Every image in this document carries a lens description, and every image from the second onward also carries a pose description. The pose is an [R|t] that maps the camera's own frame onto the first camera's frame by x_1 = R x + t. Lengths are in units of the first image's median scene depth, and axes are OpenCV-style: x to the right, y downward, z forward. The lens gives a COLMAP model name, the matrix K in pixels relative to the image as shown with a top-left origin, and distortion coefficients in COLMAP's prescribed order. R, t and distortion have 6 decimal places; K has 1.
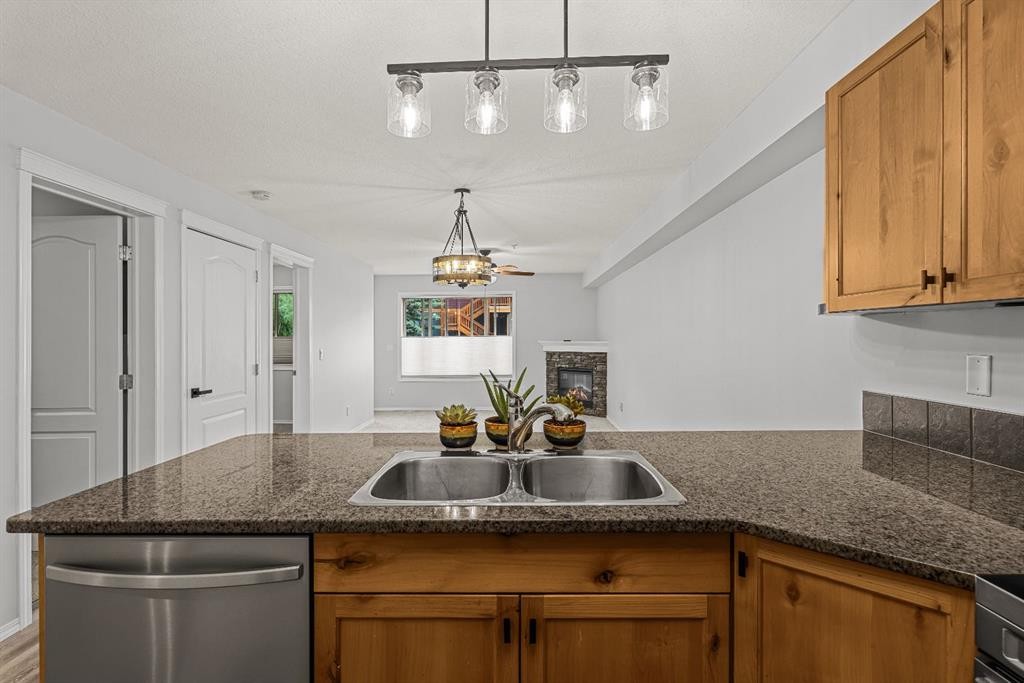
lens RADIAL K [[504.1, 0, 507.7], [0, 504.1, 336.0], [0, 0, 1]] dist [-0.010128, -0.000672]
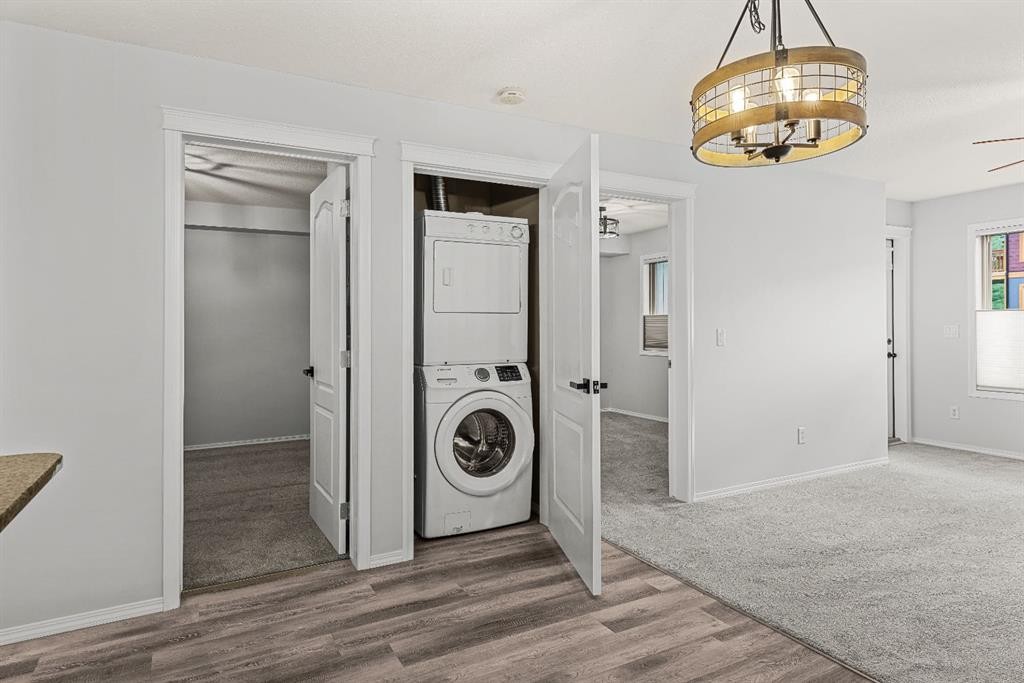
lens RADIAL K [[504.1, 0, 536.5], [0, 504.1, 327.0], [0, 0, 1]] dist [-0.010128, -0.000672]
pose [[0.417134, -0.014603, -0.908728, 0.058670], [0.007192, 0.999893, -0.012766, 0.019405], [0.908816, -0.001210, 0.417195, 0.326990]]
